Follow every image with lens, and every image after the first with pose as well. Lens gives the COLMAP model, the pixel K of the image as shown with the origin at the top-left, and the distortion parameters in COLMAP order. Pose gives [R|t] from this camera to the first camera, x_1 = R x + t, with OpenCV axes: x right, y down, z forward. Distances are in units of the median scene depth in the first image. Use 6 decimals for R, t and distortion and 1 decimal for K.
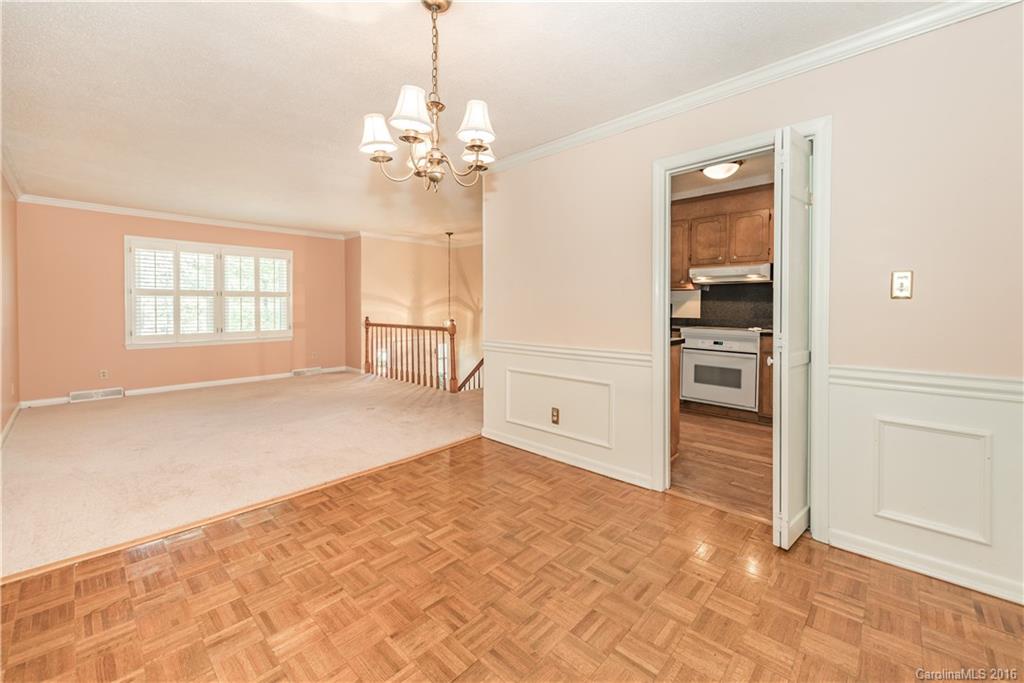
lens RADIAL K [[413.0, 0, 509.4], [0, 413.0, 315.1], [0, 0, 1]] dist [0.027000, -0.000763]
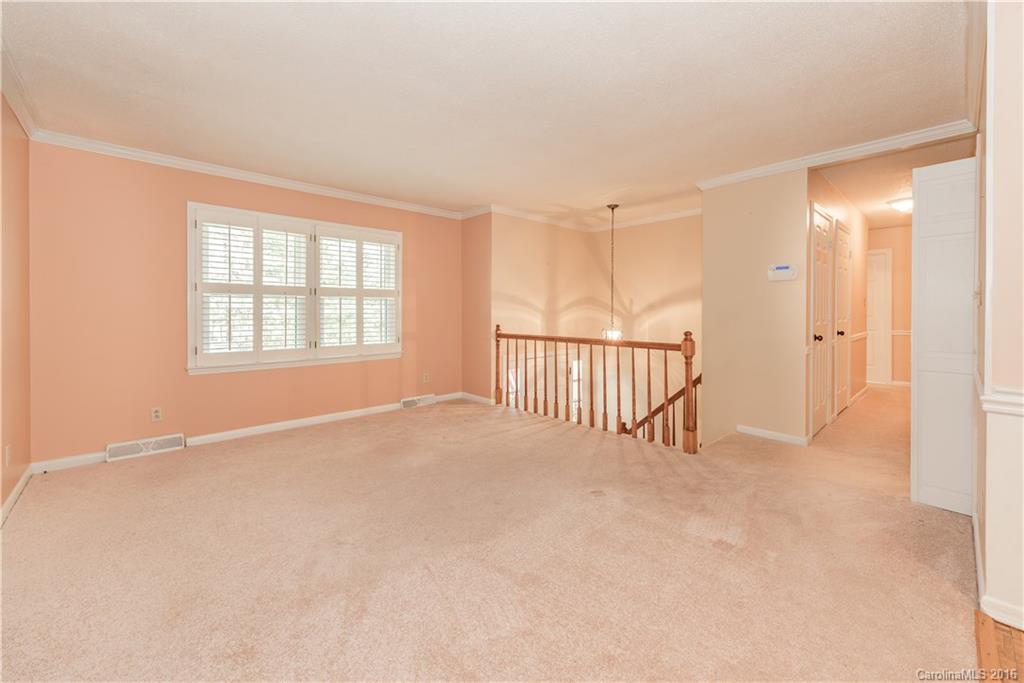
lens RADIAL K [[413.0, 0, 506.7], [0, 413.0, 317.7], [0, 0, 1]] dist [0.027000, -0.000763]
pose [[0.997307, 0.000854, -0.073341, -0.290471], [-0.001303, 0.999981, -0.006075, -0.004177], [0.073335, 0.006154, 0.997288, 0.304600]]
